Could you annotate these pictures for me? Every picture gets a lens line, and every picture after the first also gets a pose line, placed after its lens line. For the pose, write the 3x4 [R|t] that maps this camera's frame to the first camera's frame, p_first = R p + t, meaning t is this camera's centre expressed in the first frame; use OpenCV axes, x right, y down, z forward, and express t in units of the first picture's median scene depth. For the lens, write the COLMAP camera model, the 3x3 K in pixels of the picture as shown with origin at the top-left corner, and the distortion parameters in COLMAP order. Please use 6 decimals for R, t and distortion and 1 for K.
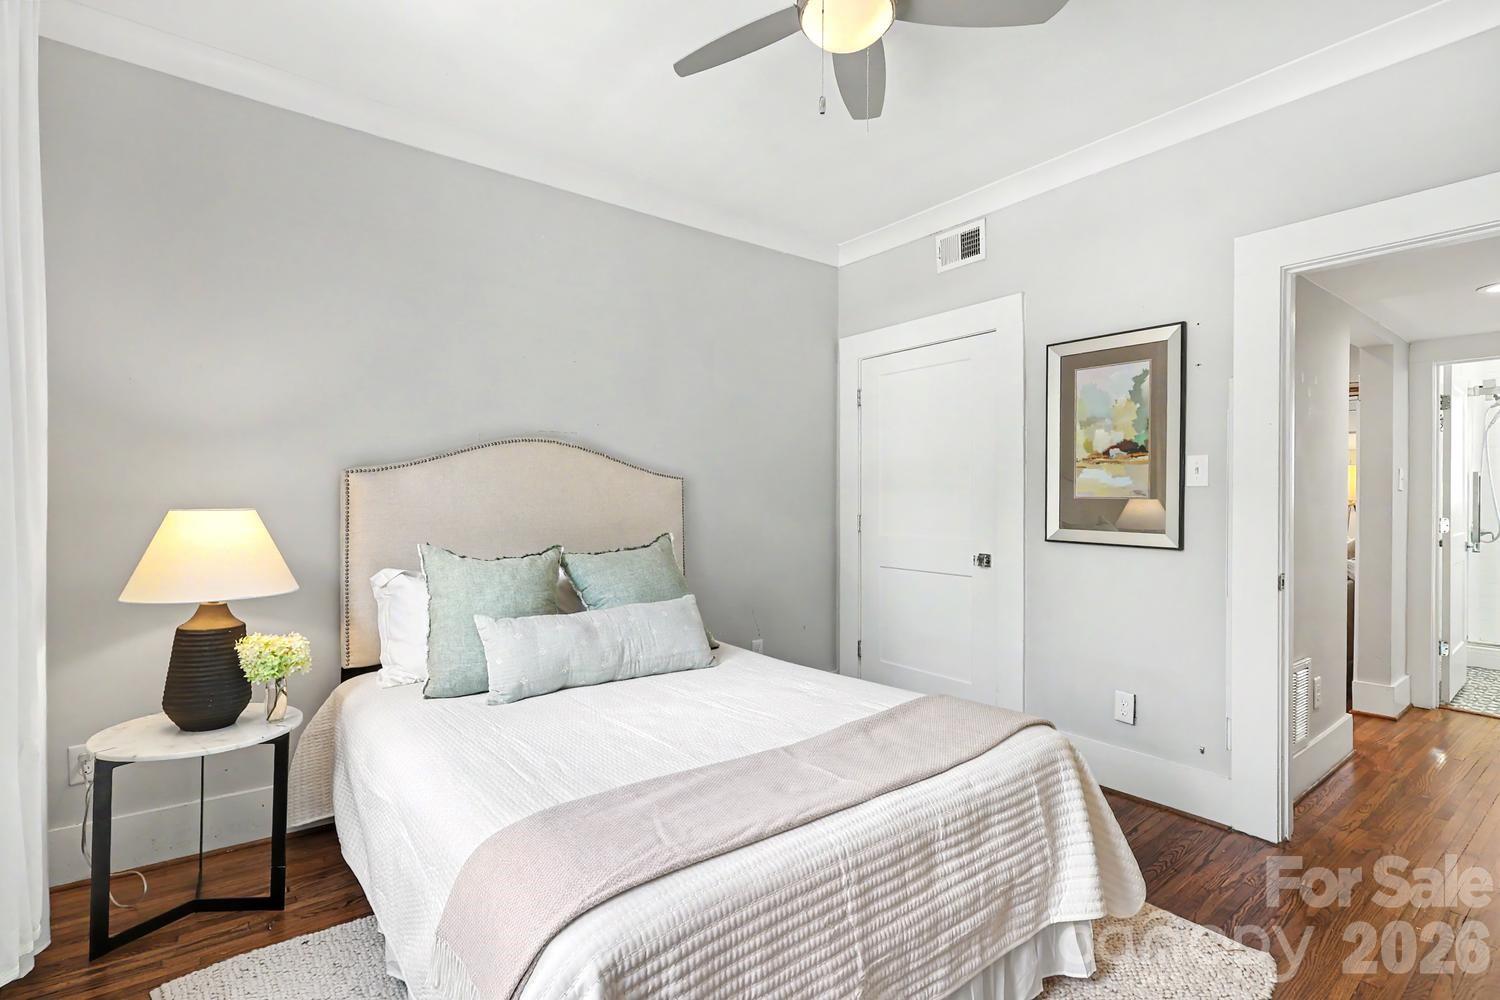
lens RADIAL K [[699.0, 0, 750.0], [0, 699.0, 500.0], [0, 0, 1]] dist [0.000160, -0.000445]
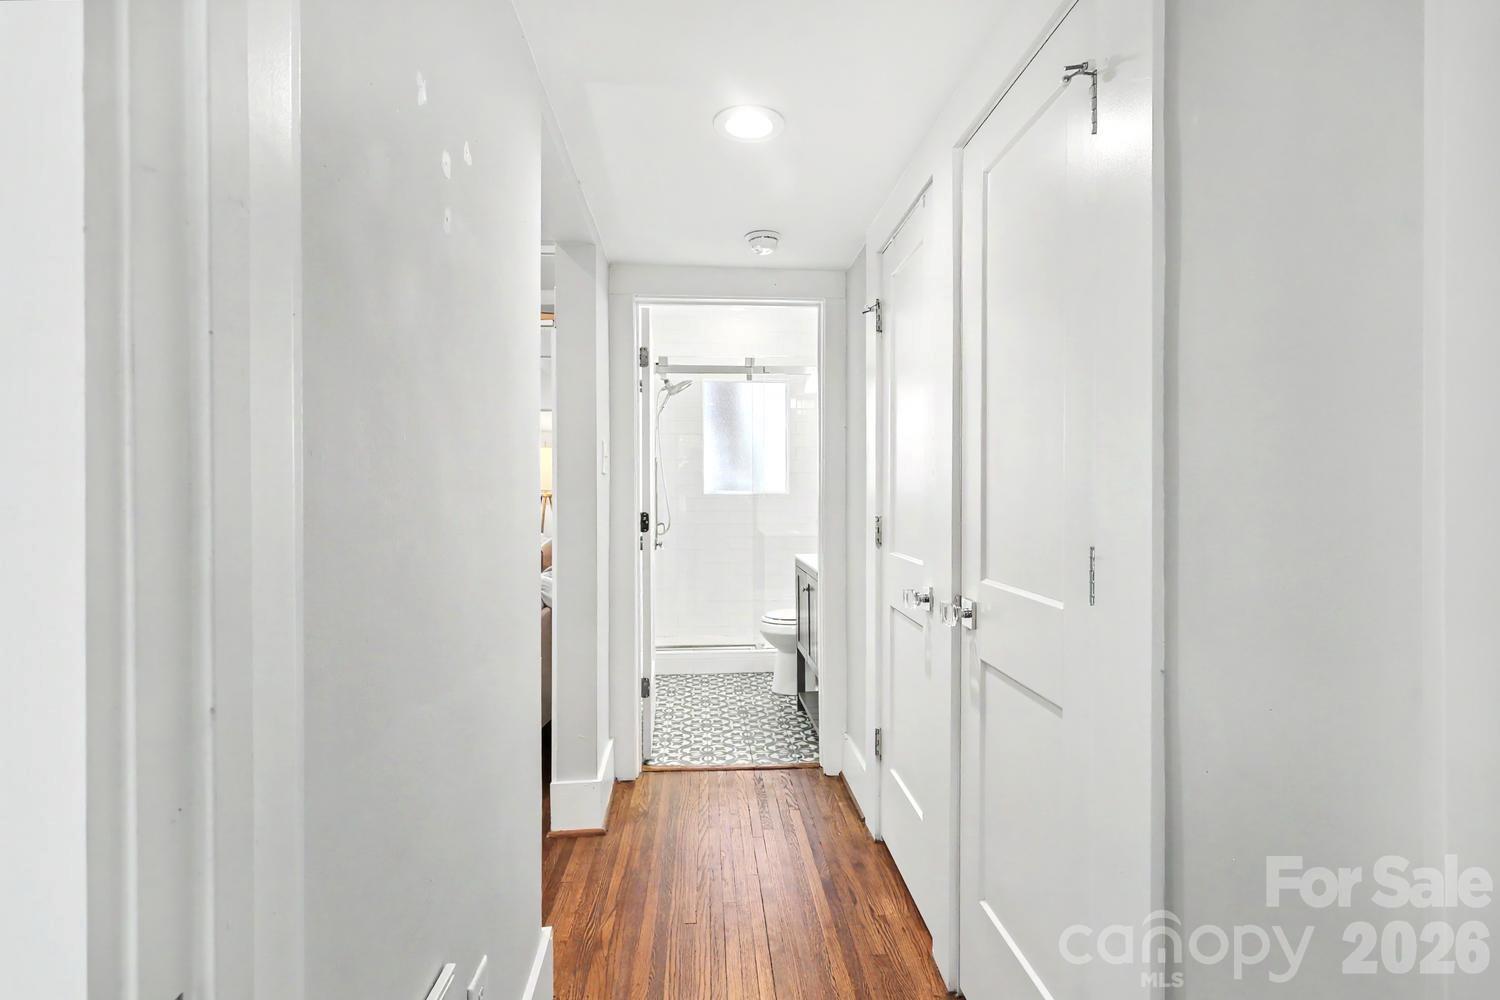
lens RADIAL K [[699.0, 0, 750.0], [0, 699.0, 500.0], [0, 0, 1]] dist [0.000160, -0.000445]
pose [[0.545627, -0.014862, 0.837896, 0.427585], [0.005702, 0.999885, 0.014023, 0.001252], [-0.838009, -0.002874, 0.545649, 0.496058]]
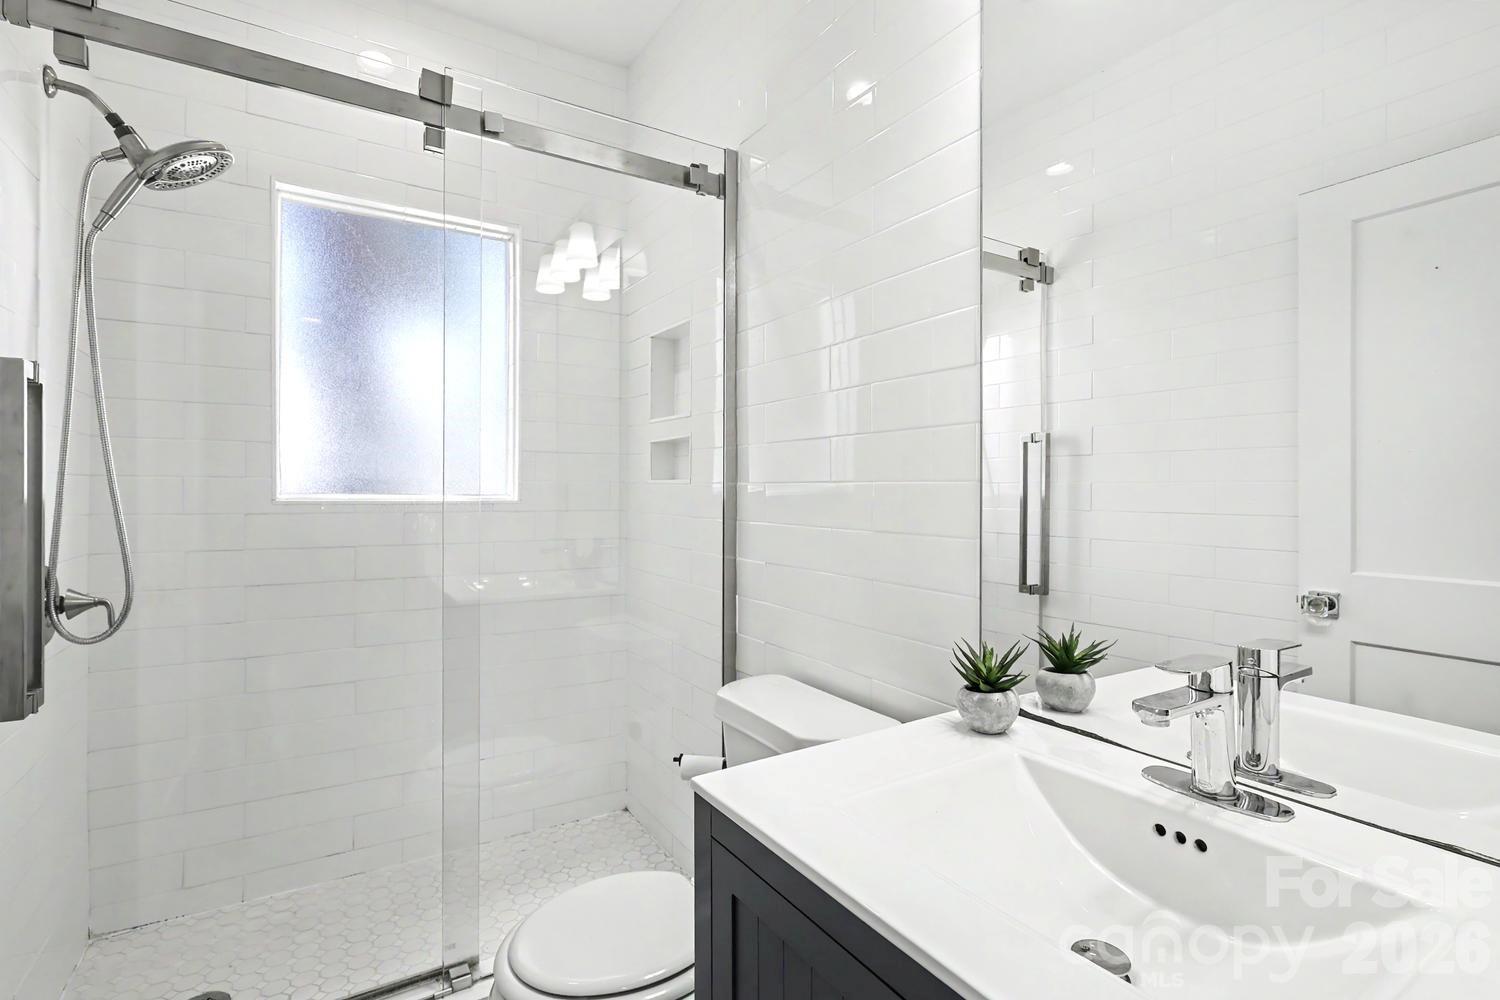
lens RADIAL K [[717.6, 0, 729.1], [0, 717.6, 493.8], [0, 0, 1]] dist [0.000375, 0.000175]
pose [[0.104973, 0.000869, 0.994475, 1.026505], [-0.006087, 0.999981, -0.000232, 0.000037], [-0.994456, -0.006030, 0.104976, 0.923293]]
